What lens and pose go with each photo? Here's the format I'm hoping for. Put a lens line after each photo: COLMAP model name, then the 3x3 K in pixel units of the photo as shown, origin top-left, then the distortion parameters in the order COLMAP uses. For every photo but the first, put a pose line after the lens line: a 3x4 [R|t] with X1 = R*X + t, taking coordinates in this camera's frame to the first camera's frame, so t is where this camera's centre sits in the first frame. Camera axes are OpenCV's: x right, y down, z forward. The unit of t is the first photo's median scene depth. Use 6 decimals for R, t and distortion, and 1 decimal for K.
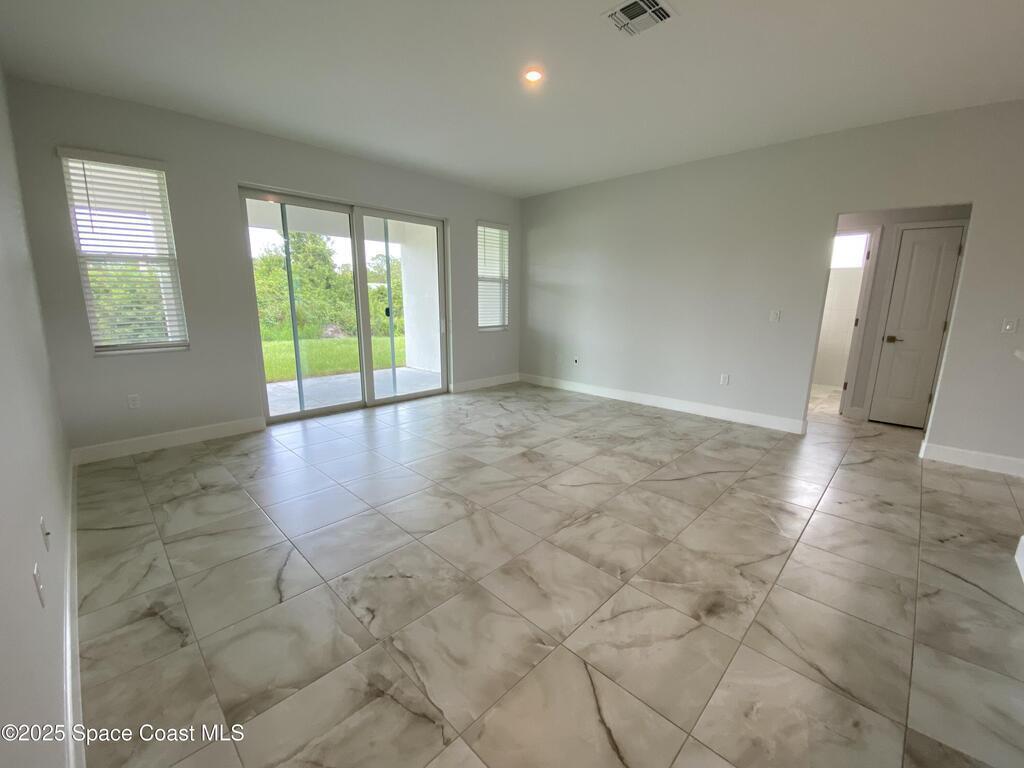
lens RADIAL K [[418.0, 0, 511.1], [0, 418.0, 386.8], [0, 0, 1]] dist [0.040454, -0.030794]
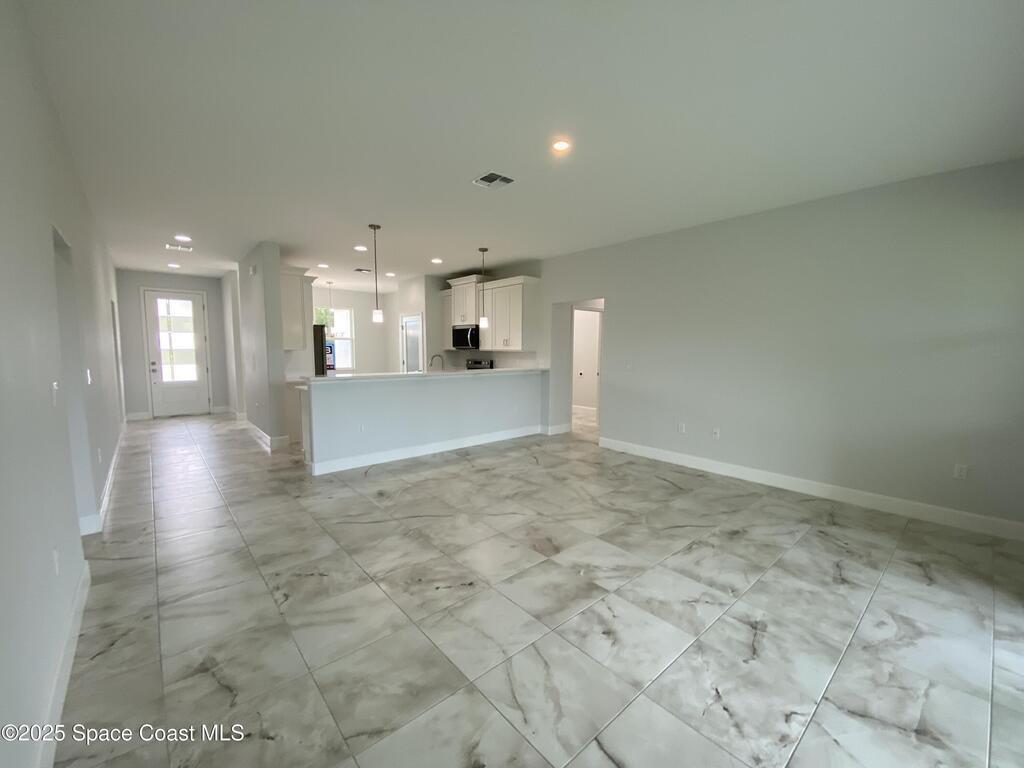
lens RADIAL K [[418.0, 0, 511.1], [0, 418.0, 386.8], [0, 0, 1]] dist [0.040454, -0.030794]
pose [[-0.996815, -0.020650, 0.077032, 0.069031], [0.002889, 0.955914, 0.293633, -0.413924], [-0.079699, 0.292920, -0.952809, 1.854554]]
